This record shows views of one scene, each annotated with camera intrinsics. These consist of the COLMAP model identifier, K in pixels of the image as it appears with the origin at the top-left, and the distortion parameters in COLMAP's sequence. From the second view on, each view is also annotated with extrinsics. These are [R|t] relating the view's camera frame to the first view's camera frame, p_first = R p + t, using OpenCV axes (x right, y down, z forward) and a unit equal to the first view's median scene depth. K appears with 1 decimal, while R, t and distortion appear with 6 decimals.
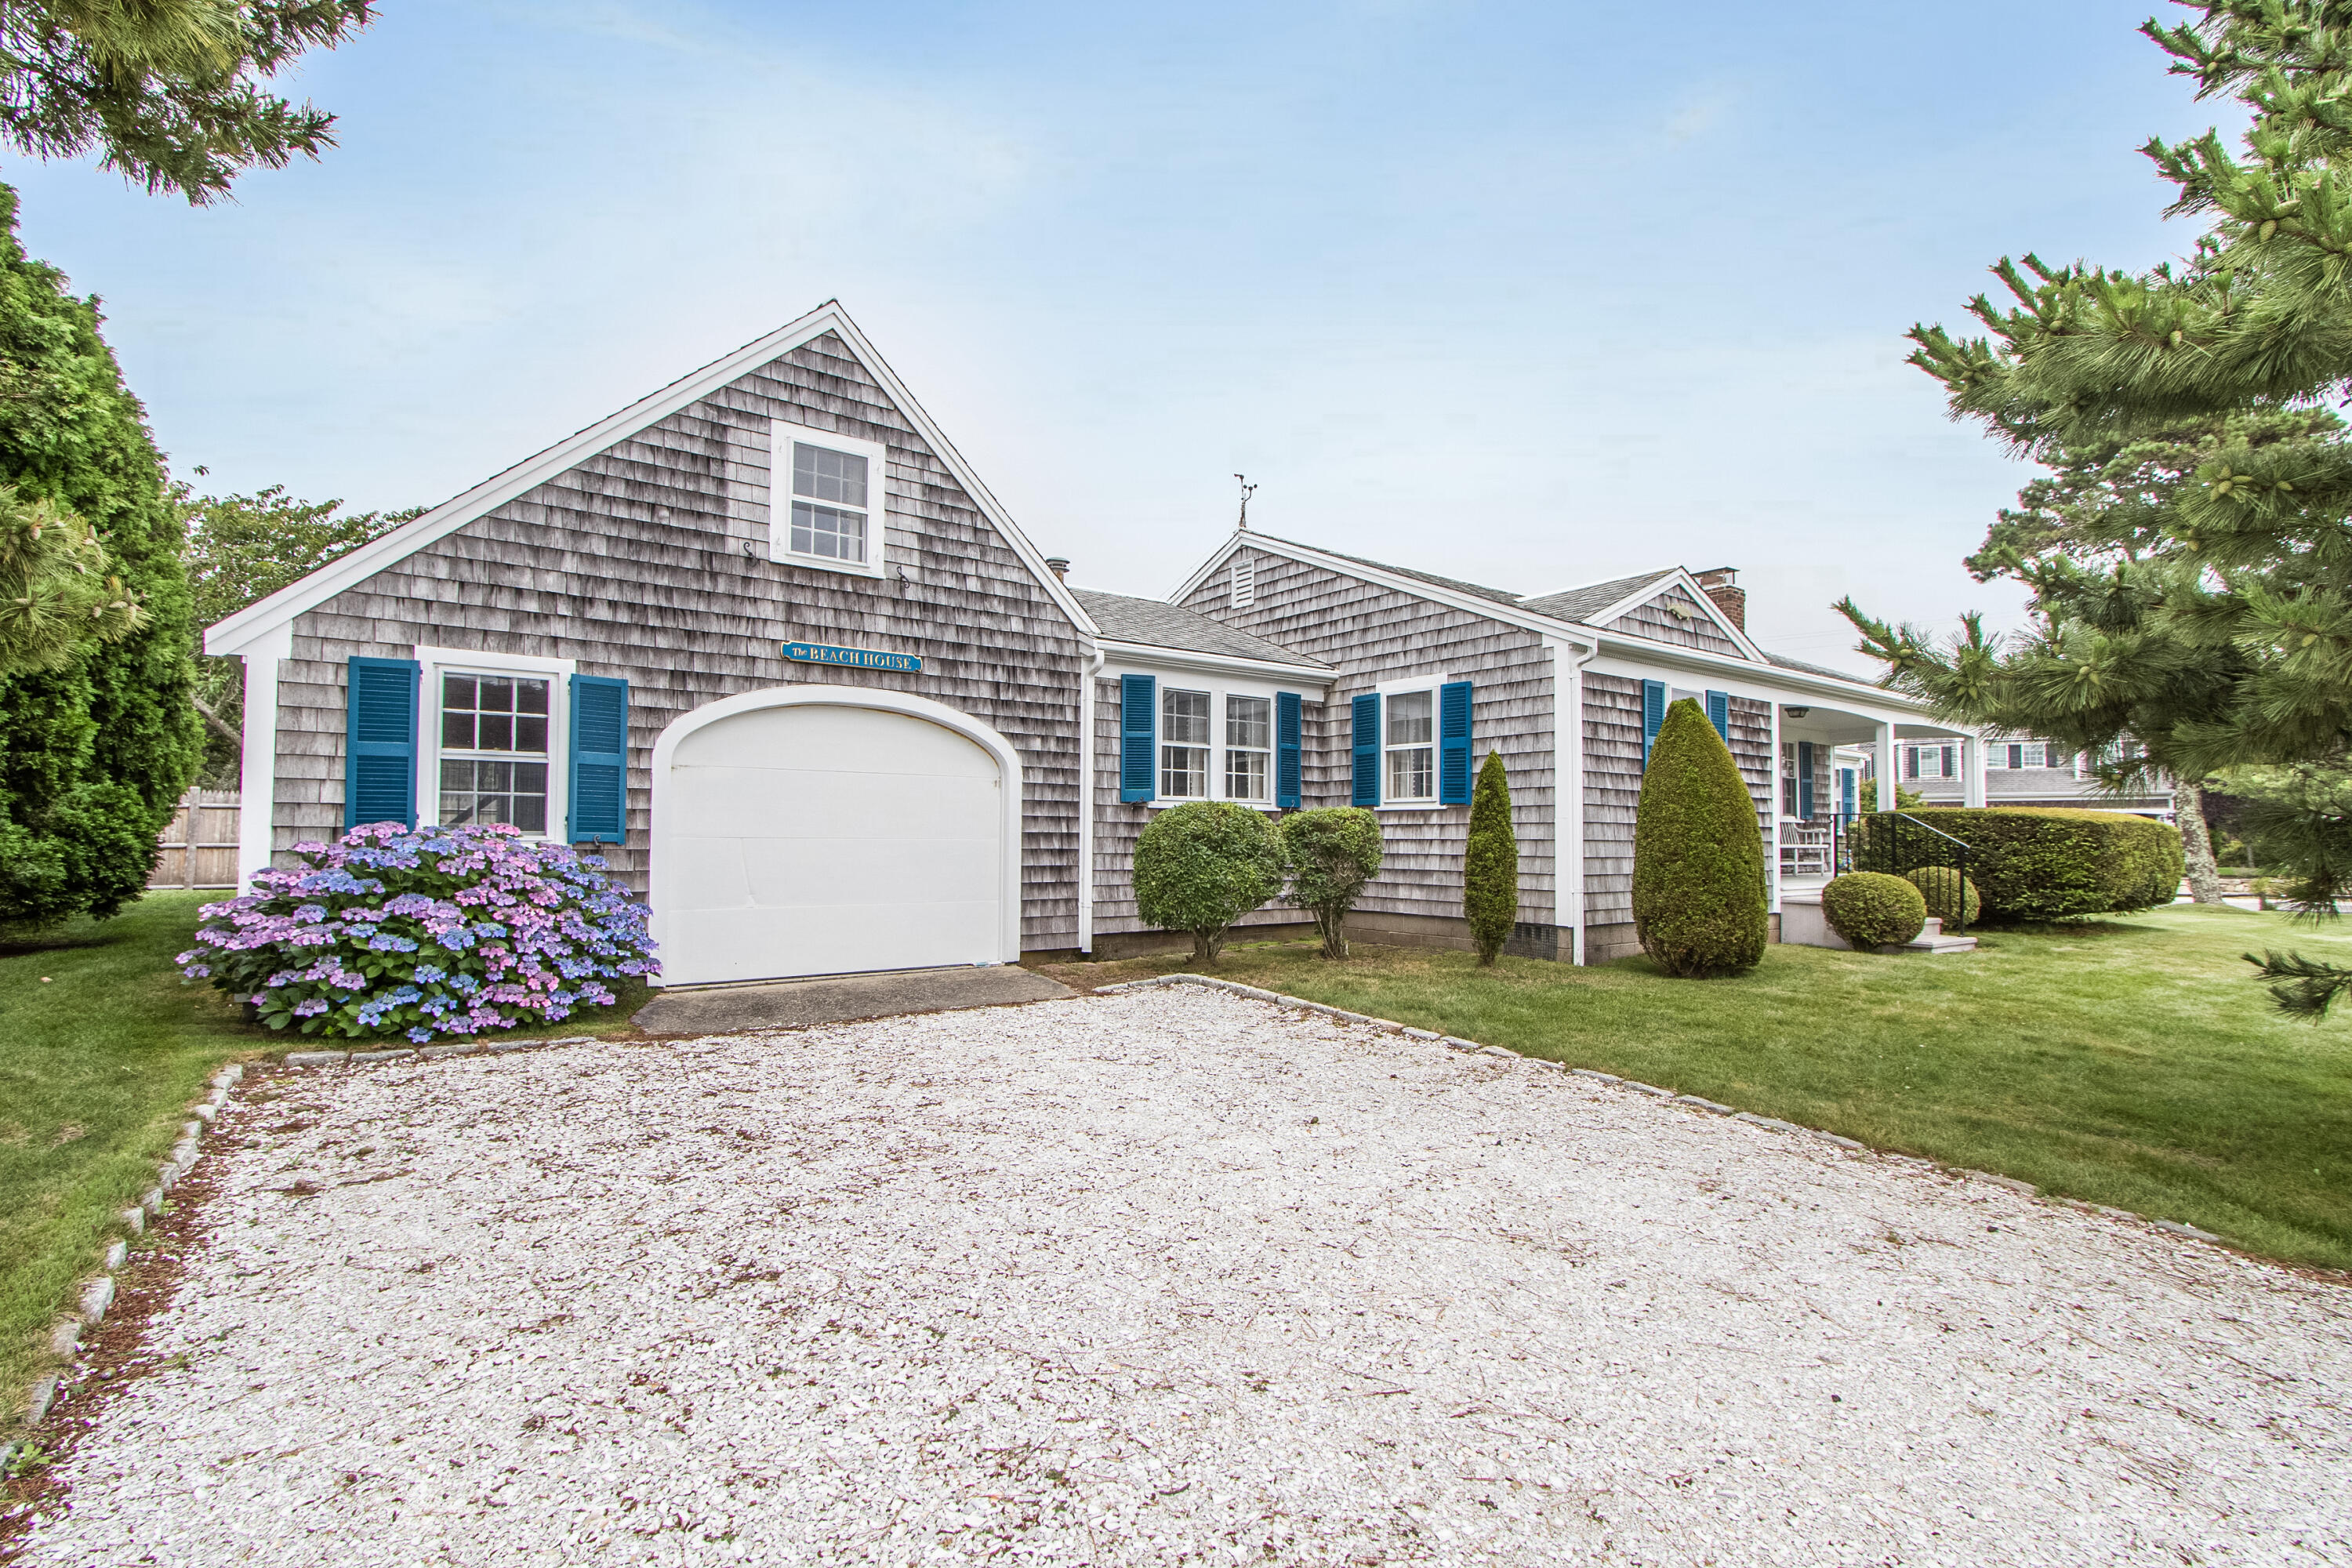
lens RADIAL K [[1094.8, 0, 1186.7], [0, 1094.8, 787.9], [0, 0, 1]] dist [-0.000292, -0.000140]
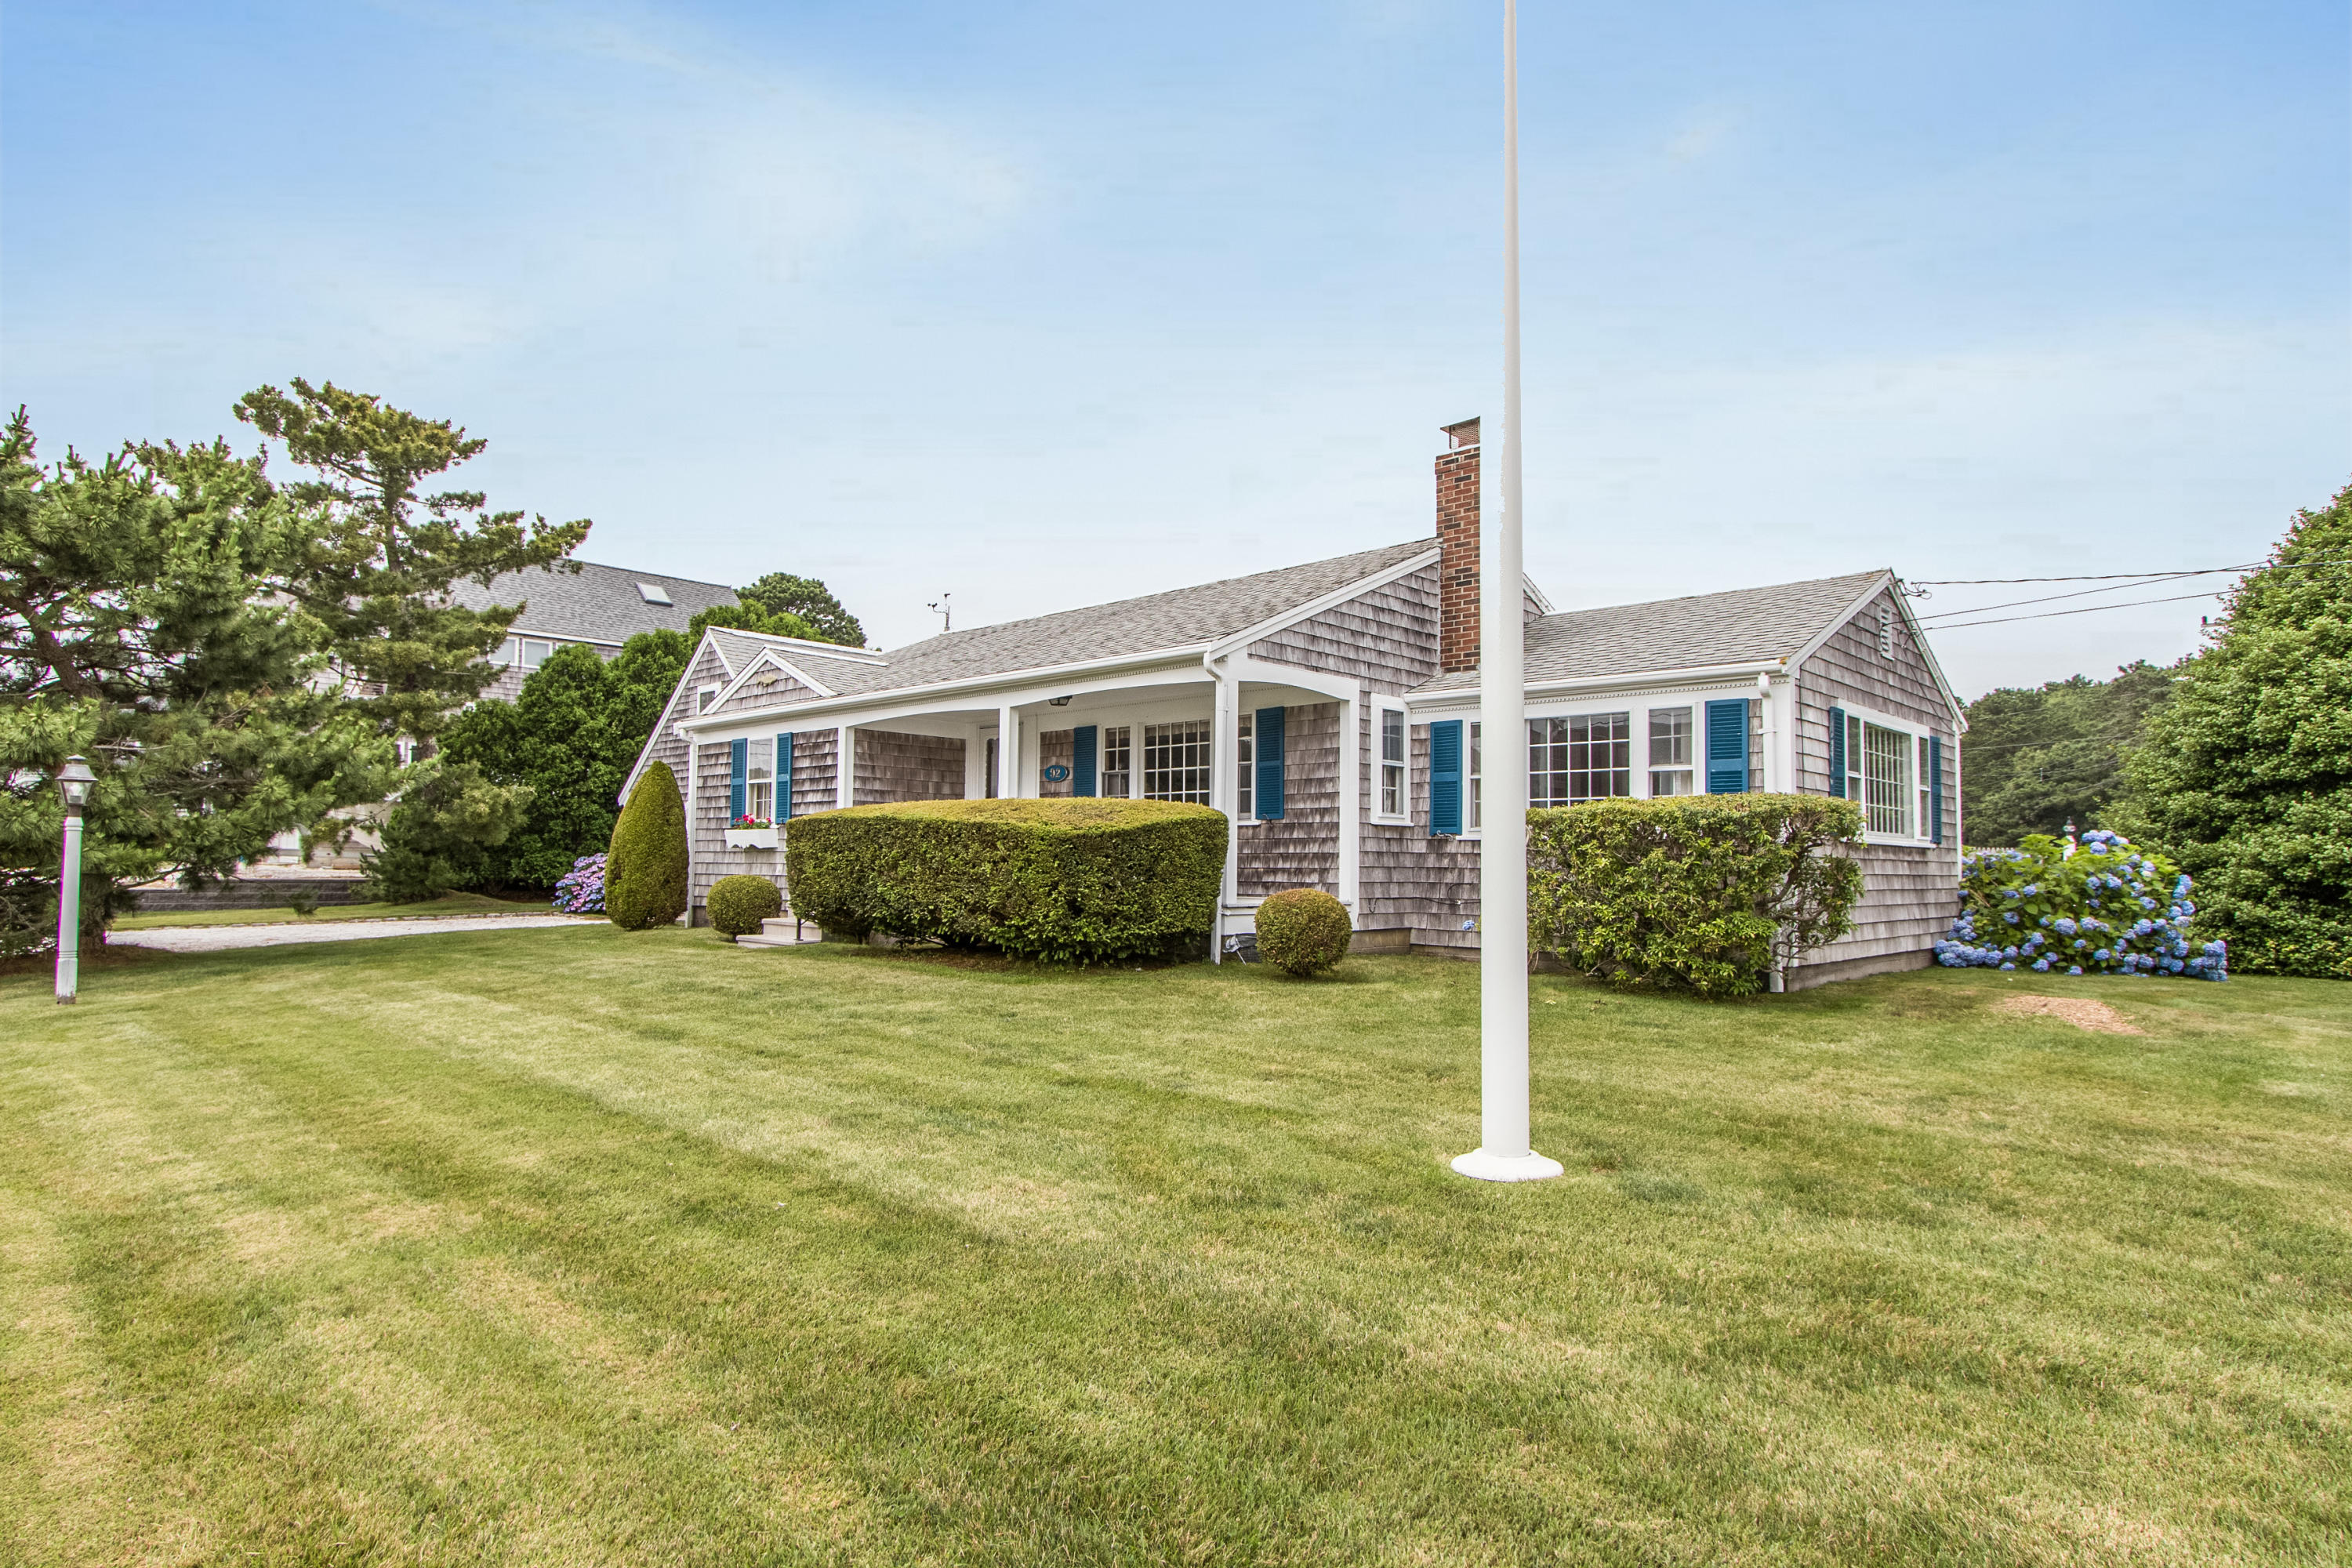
lens RADIAL K [[1321.5, 0, 1162.6], [0, 1321.5, 787.8], [0, 0, 1]] dist [0.005673, 0.002756]
pose [[0.155267, -0.066013, -0.985664, 2.483581], [0.040335, 0.997356, -0.060443, 0.103040], [0.987049, -0.030372, 0.157519, 1.433631]]
